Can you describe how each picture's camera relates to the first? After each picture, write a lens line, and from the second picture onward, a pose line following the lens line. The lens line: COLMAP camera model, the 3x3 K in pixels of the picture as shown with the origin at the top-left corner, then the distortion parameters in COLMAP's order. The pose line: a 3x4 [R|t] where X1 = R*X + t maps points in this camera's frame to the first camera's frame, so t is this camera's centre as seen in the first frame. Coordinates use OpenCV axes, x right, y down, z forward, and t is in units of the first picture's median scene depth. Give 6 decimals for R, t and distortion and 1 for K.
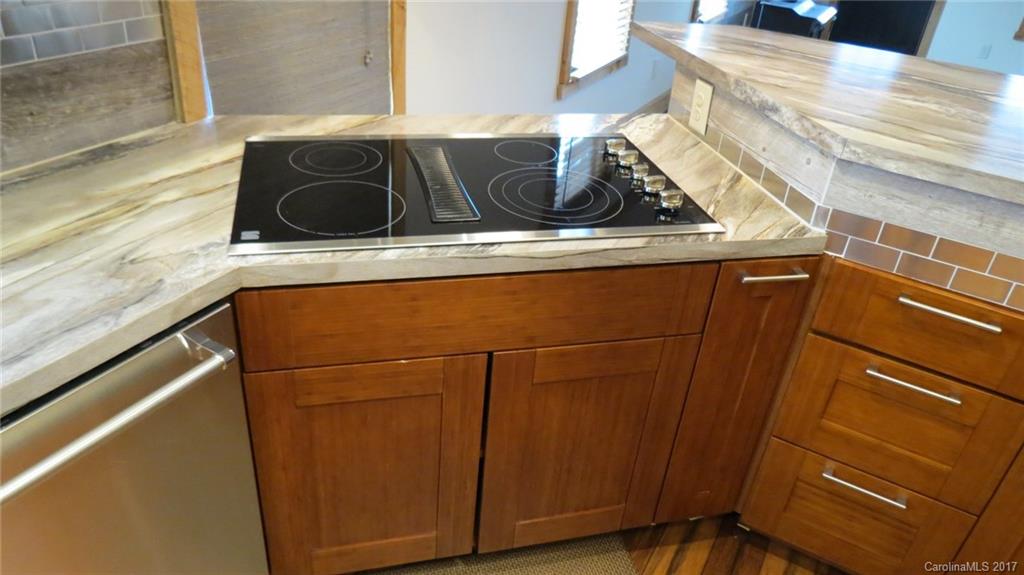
lens RADIAL K [[728.0, 0, 512.0], [0, 728.0, 287.5], [0, 0, 1]] dist [-0.028037, 0.000325]
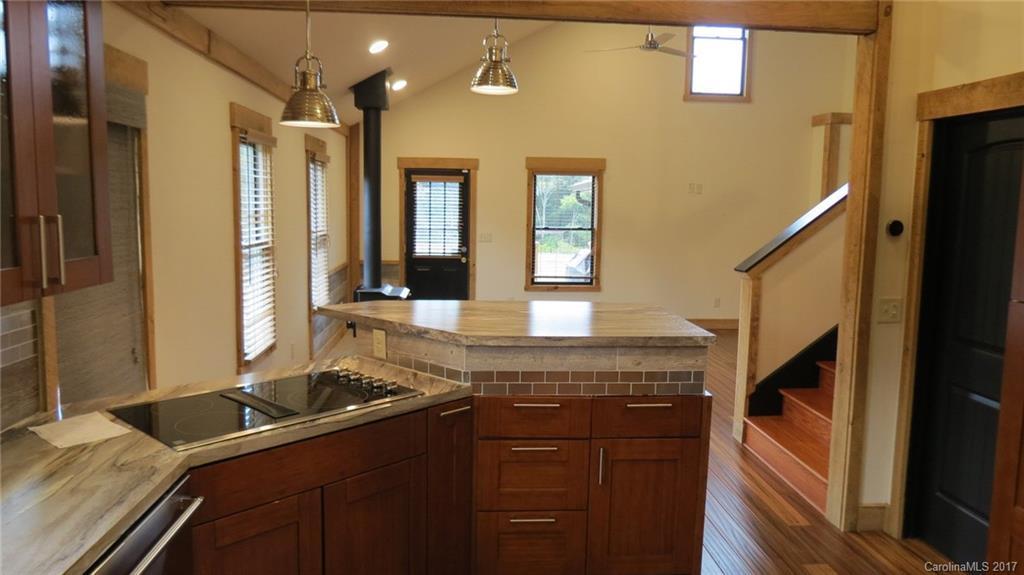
lens RADIAL K [[728.0, 0, 512.0], [0, 728.0, 287.5], [0, 0, 1]] dist [-0.028037, 0.000325]
pose [[0.834095, -0.126678, 0.536878, -0.488064], [0.322639, 0.901468, -0.288548, 0.288086], [-0.447426, 0.413894, 0.792781, -0.703034]]
